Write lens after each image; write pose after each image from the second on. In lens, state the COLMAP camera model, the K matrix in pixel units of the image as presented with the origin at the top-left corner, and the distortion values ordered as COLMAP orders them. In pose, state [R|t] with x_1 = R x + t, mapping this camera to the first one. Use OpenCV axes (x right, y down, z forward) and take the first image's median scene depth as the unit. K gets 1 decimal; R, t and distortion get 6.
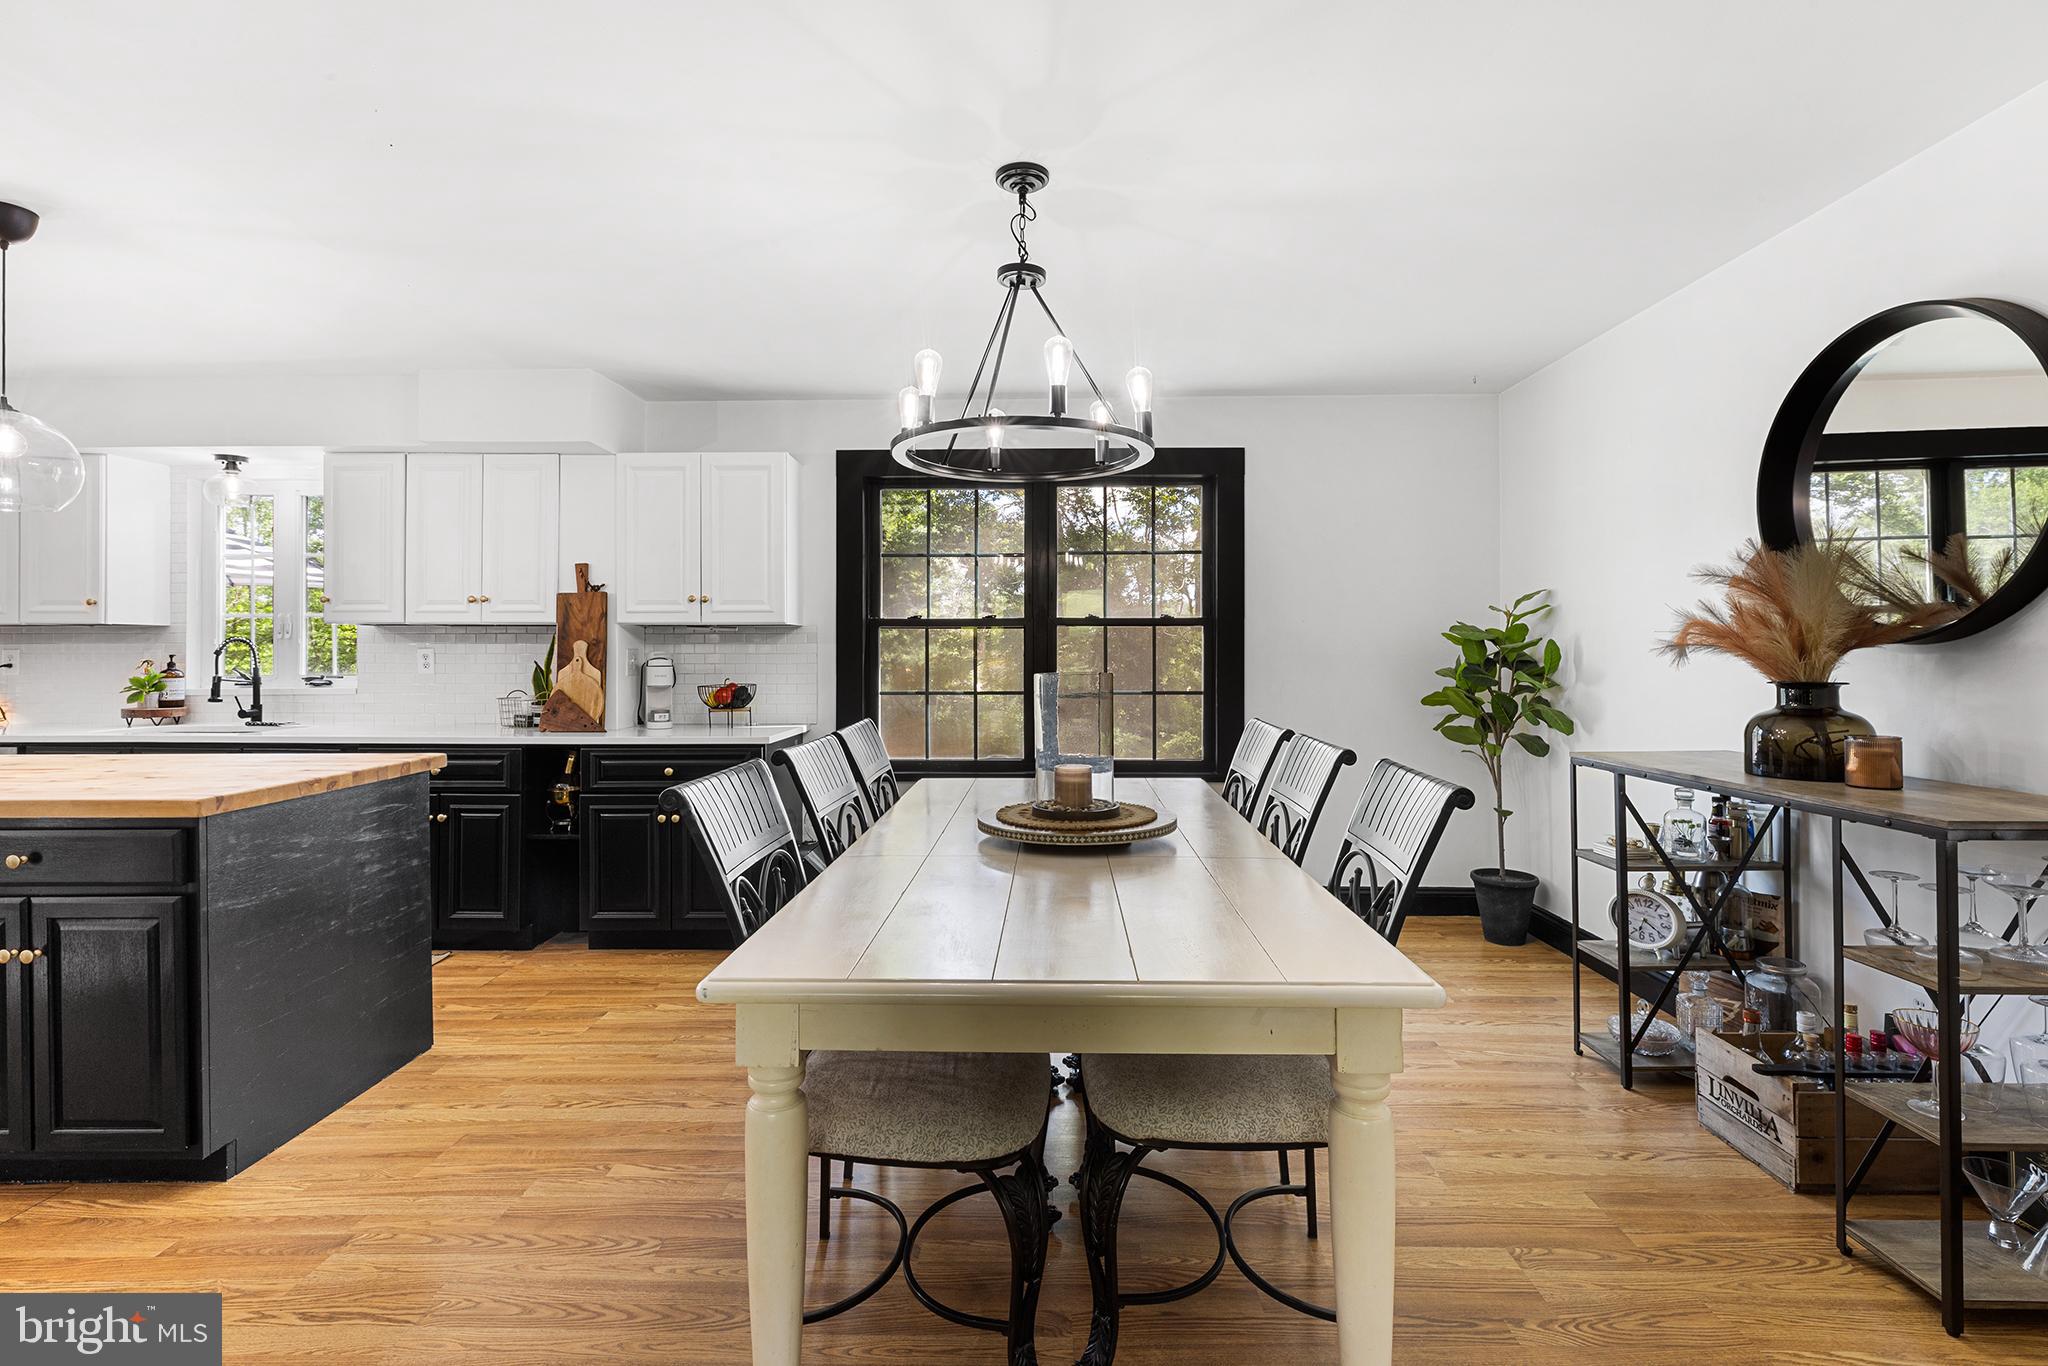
lens RADIAL K [[928.3, 0, 1026.1], [0, 928.3, 656.6], [0, 0, 1]] dist [0.003540, 0.000344]
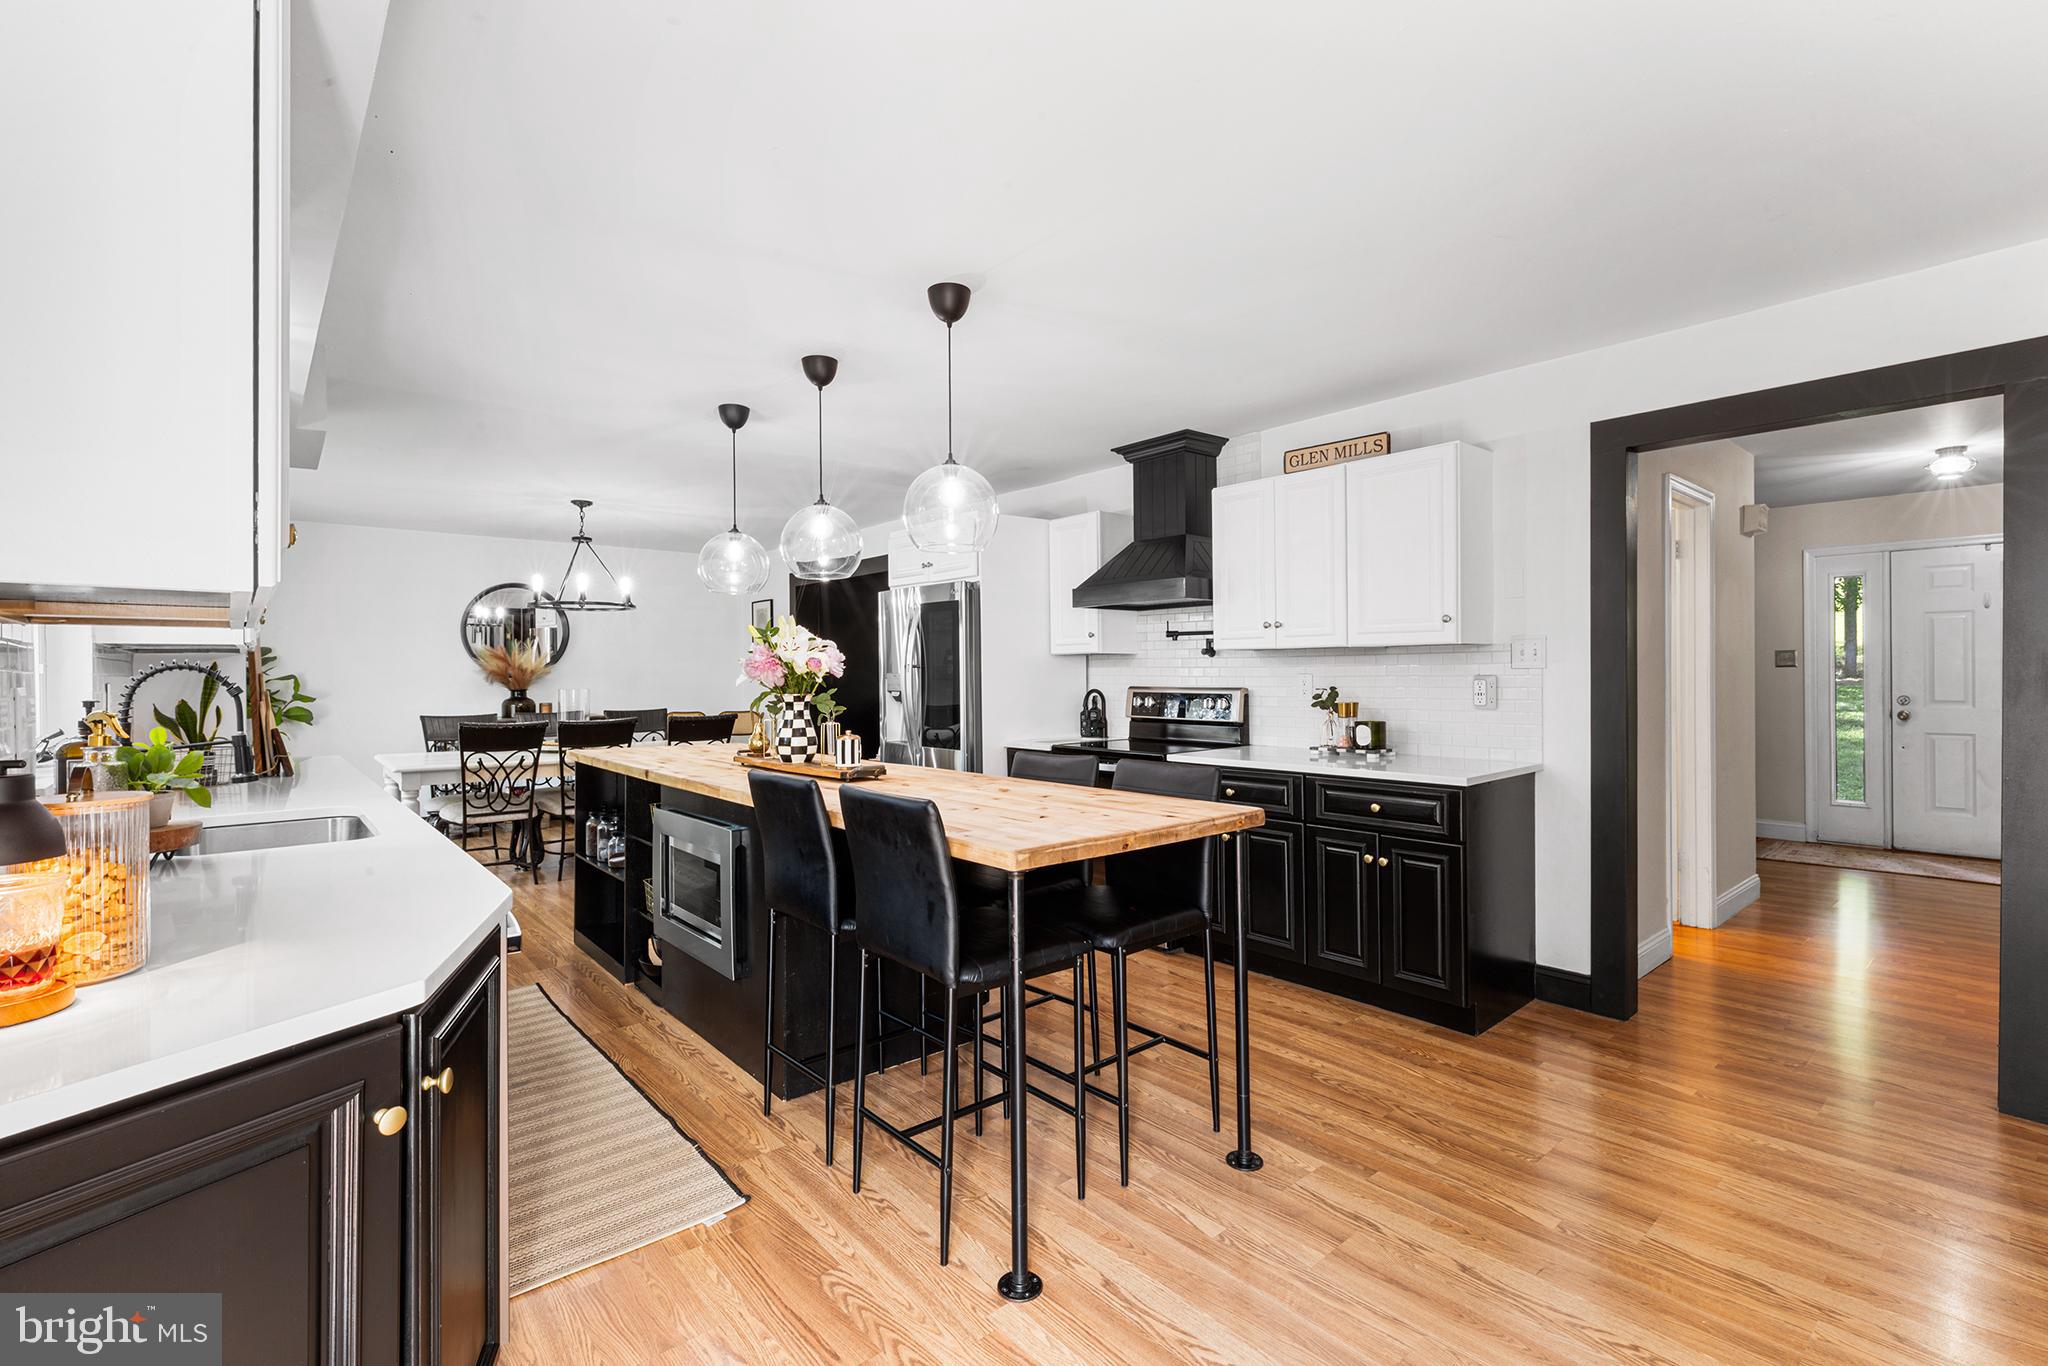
lens RADIAL K [[914.4, 0, 1021.4], [0, 914.4, 677.3], [0, 0, 1]] dist [0.002633, 0.000161]
pose [[-0.668289, 0.001742, 0.743899, -1.612712], [0.010445, 0.999921, 0.007043, -0.012003], [-0.743828, 0.012477, -0.668254, 1.048775]]
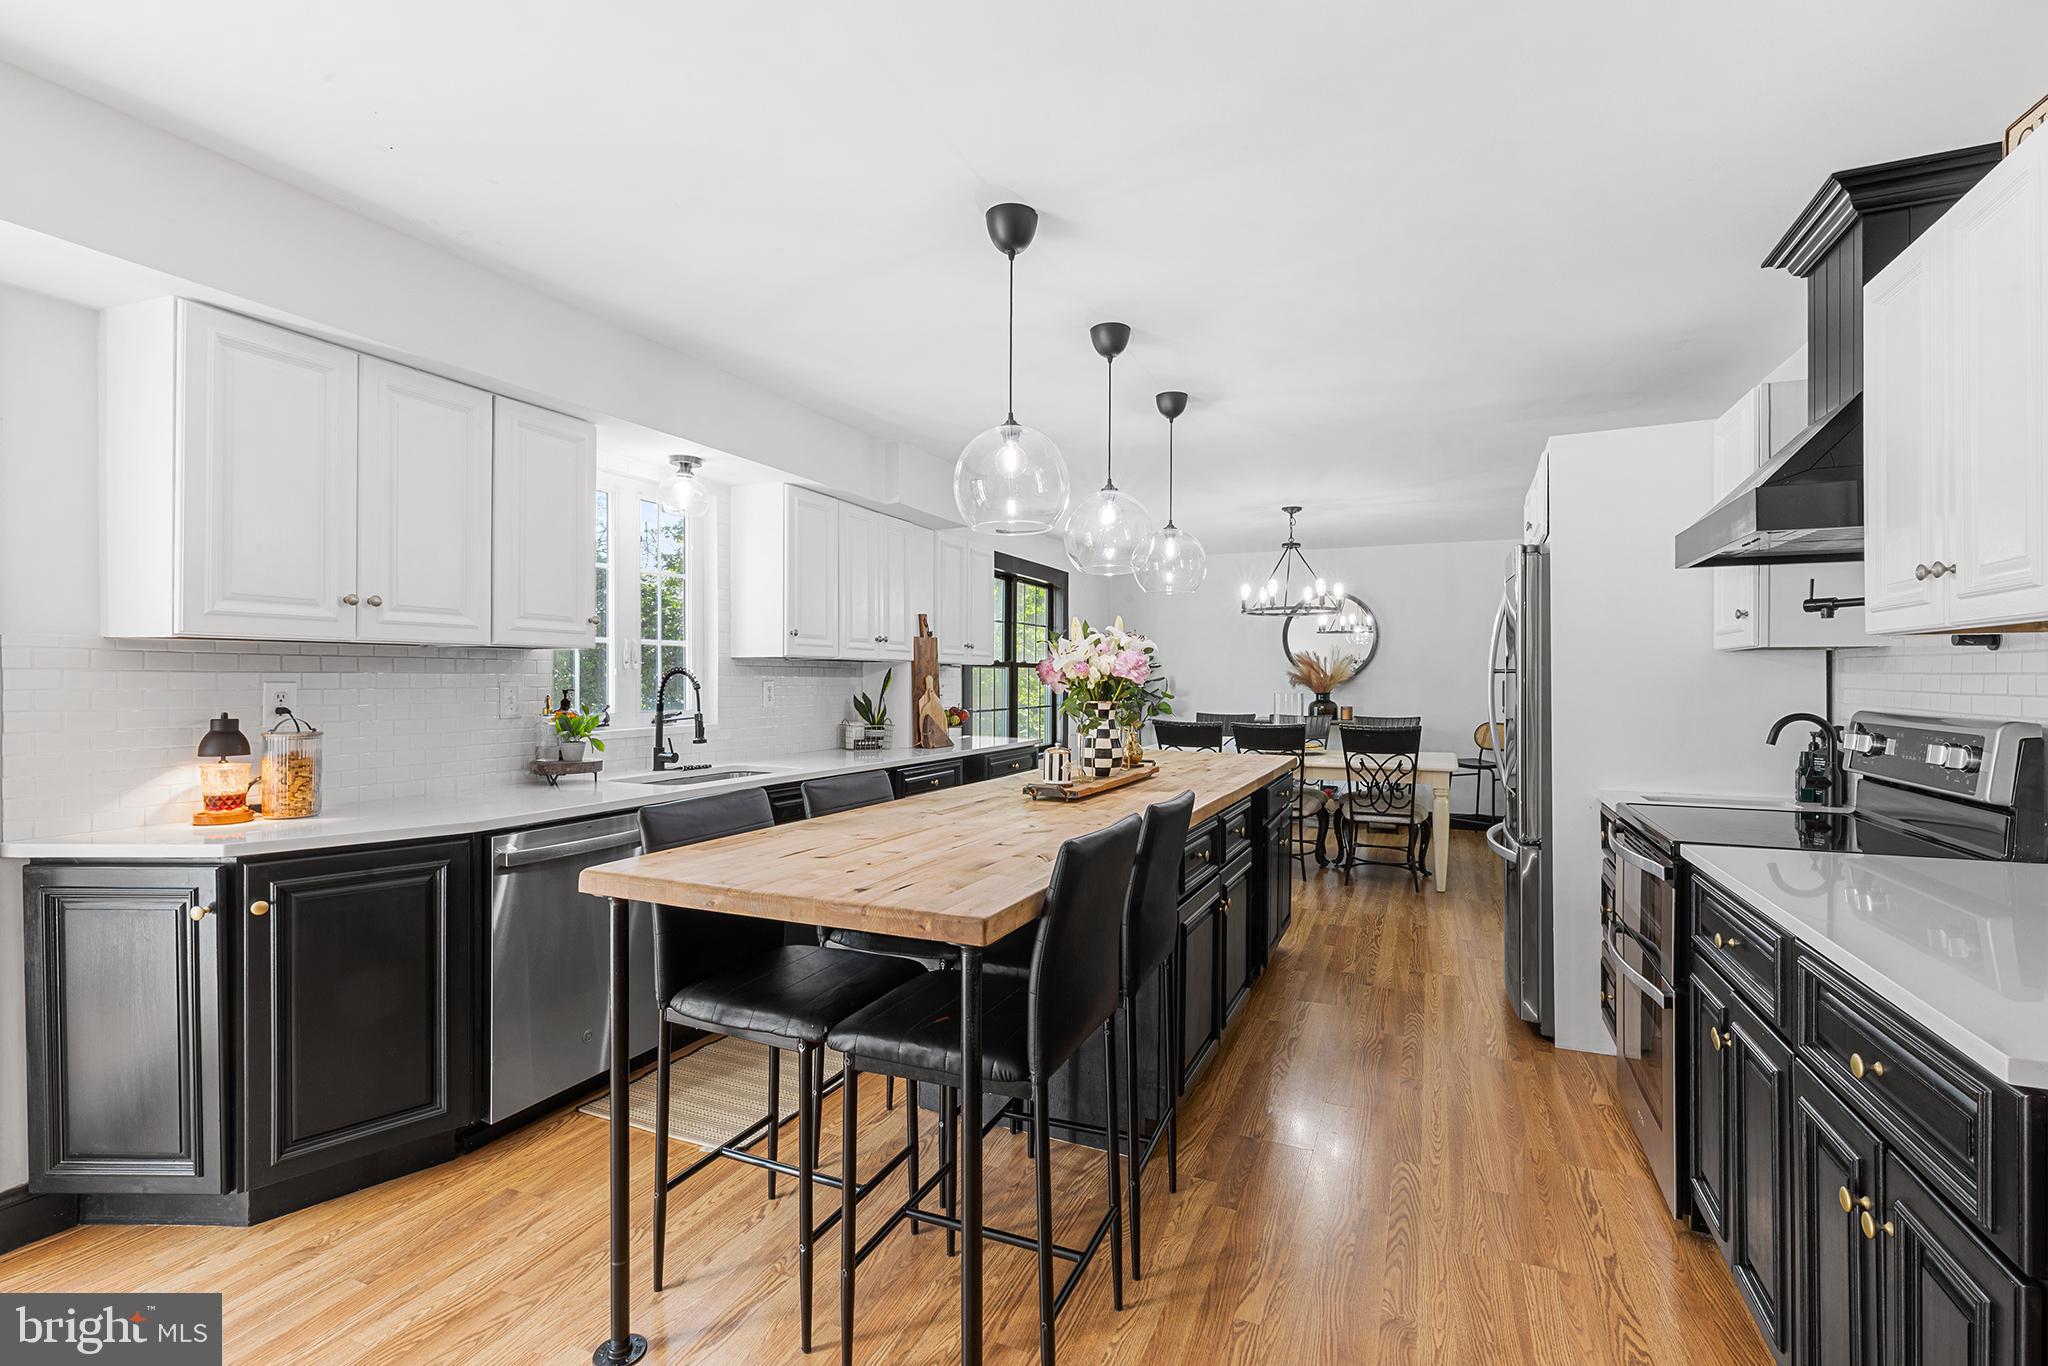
lens RADIAL K [[914.2, 0, 1028.1], [0, 914.2, 680.9], [0, 0, 1]] dist [0.004036, 0.000254]
pose [[0.376642, 0.000549, 0.926359, -1.587307], [-0.000303, 1.000000, -0.000470, -0.009525], [-0.926359, -0.000104, 0.376642, 0.406457]]
